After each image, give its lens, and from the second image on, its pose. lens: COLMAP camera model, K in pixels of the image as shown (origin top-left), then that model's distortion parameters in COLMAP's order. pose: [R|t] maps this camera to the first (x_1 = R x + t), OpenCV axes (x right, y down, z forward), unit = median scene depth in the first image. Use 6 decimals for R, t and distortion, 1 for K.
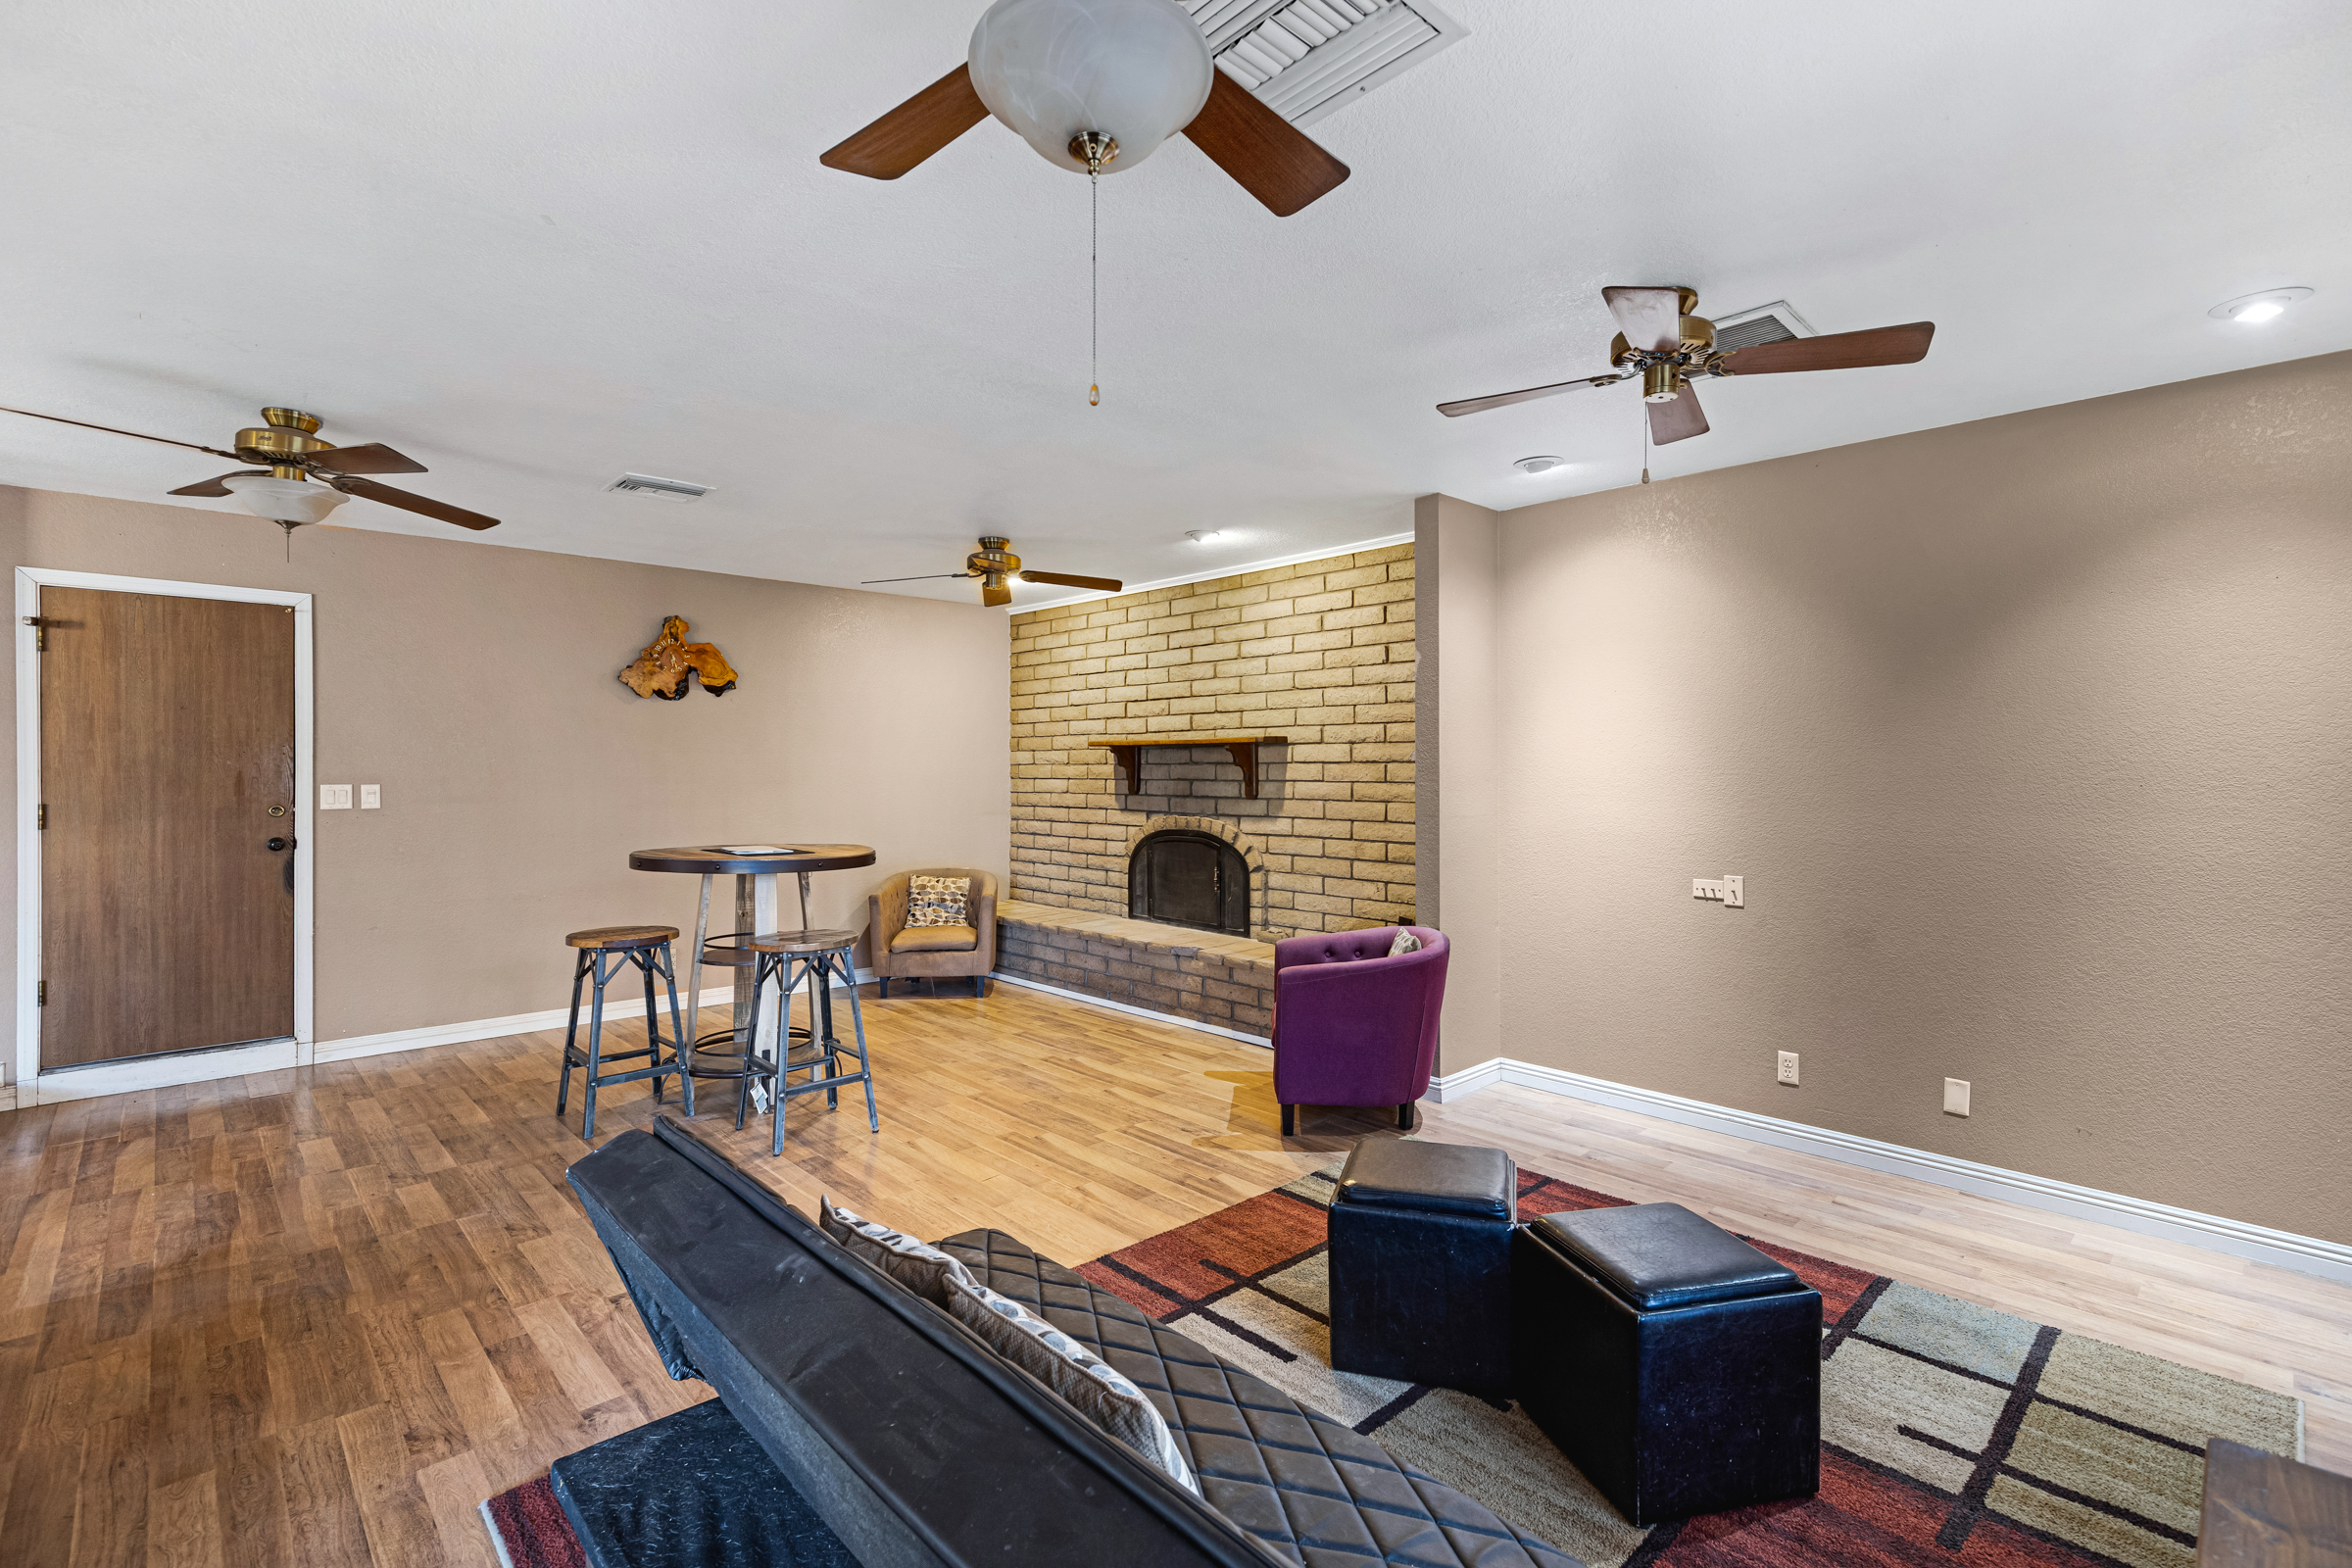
lens RADIAL K [[1099.4, 0, 1196.0], [0, 1099.4, 767.6], [0, 0, 1]] dist [0.015518, -0.001981]
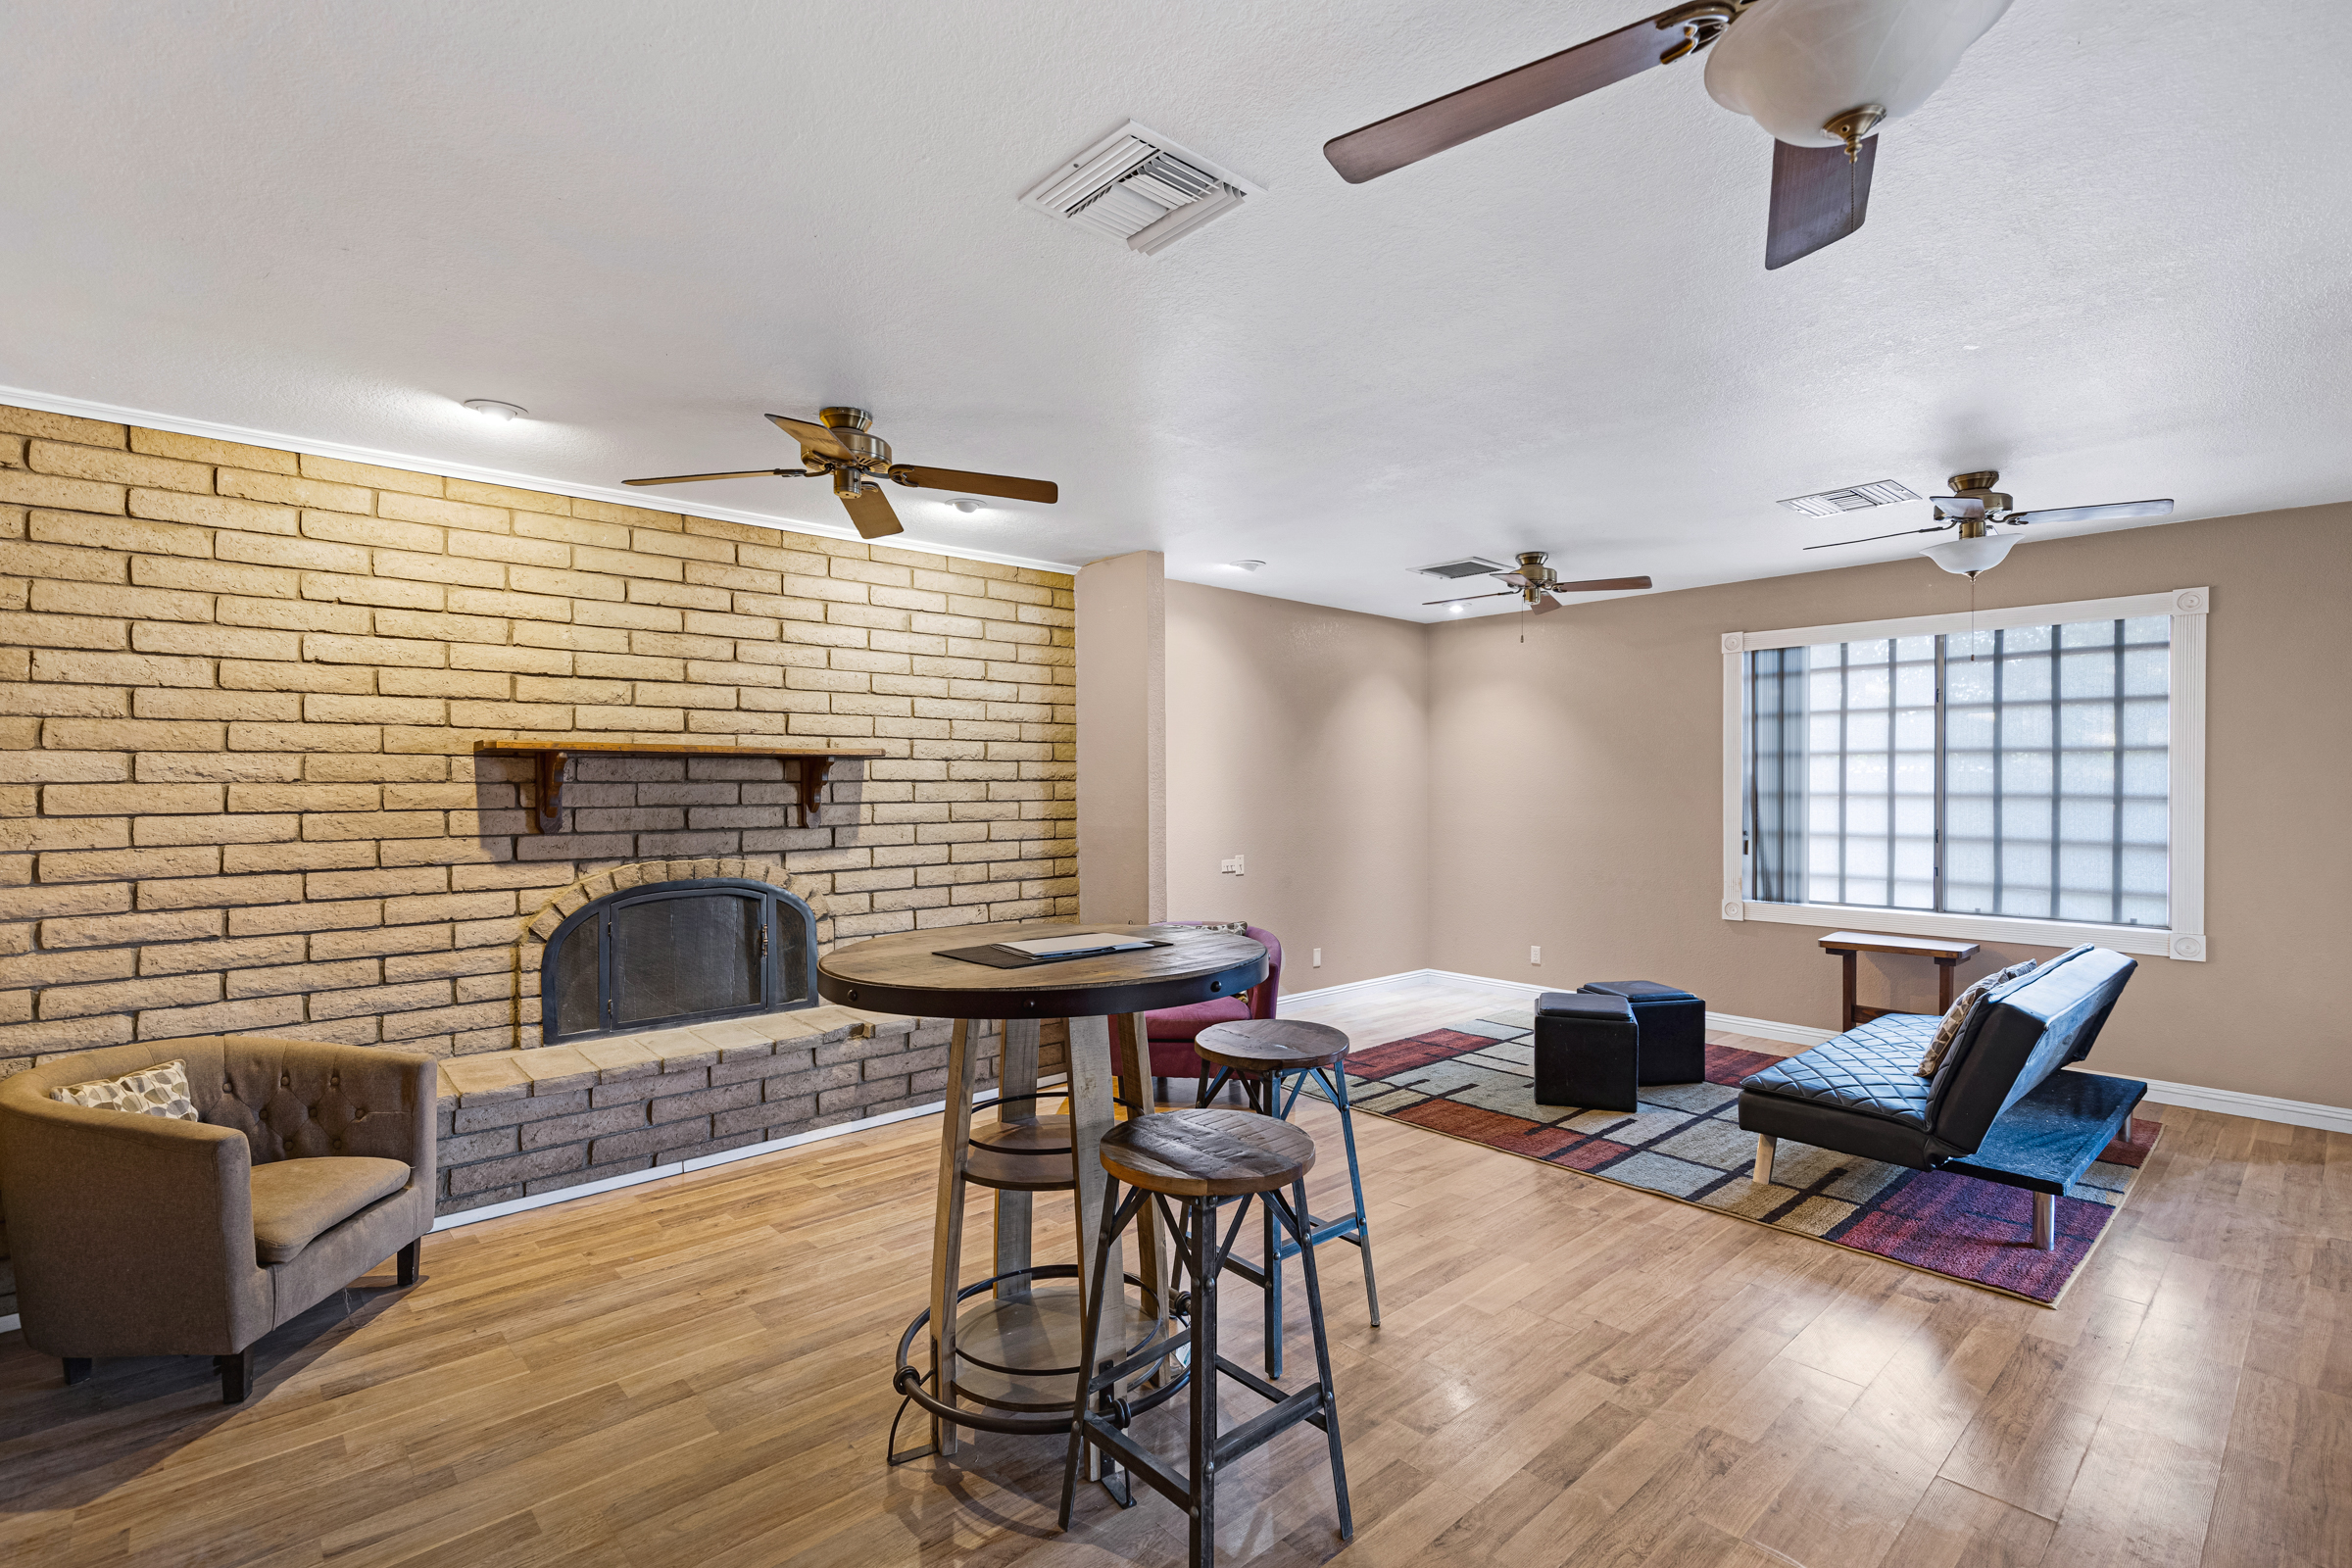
lens RADIAL K [[1099.4, 0, 1160.1], [0, 1099.4, 799.6], [0, 0, 1]] dist [0.015518, -0.001981]
pose [[0.014268, -0.012008, 0.999826, -0.721070], [0.005071, 0.999916, 0.011937, 0.000717], [-0.999885, 0.004900, 0.014328, 0.743203]]
